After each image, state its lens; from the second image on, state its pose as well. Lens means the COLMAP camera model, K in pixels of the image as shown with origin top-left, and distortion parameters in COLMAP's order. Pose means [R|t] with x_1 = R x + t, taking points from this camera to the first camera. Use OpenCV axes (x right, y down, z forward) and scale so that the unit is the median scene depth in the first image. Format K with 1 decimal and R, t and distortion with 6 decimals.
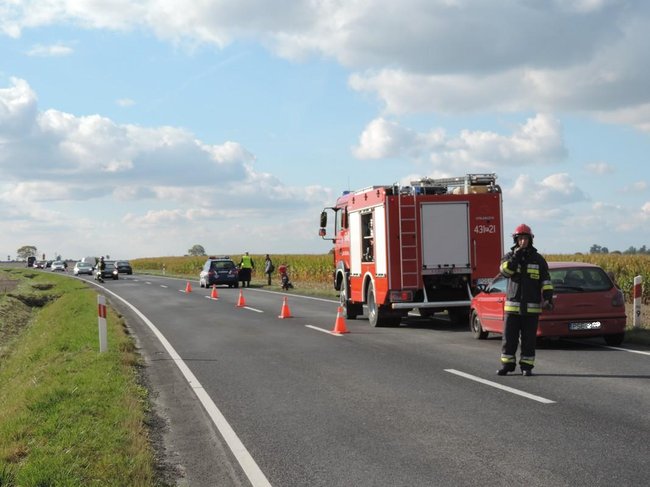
lens RADIAL K [[1329.3, 0, 325.0], [0, 1329.3, 243.5], [0, 0, 1]] dist [0.283002, 0.029804]
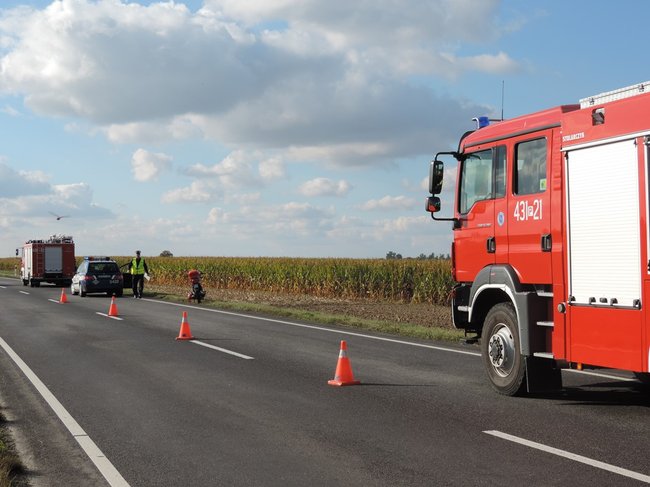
lens RADIAL K [[1107.0, 0, 325.0], [0, 1107.0, 243.5], [0, 0, 1]] dist [-0.016419, -0.060989]
pose [[0.986396, 0.013912, 0.163794, -0.055480], [-0.012987, 0.999893, -0.006719, 0.004541], [-0.163870, 0.004500, 0.986472, 0.334146]]
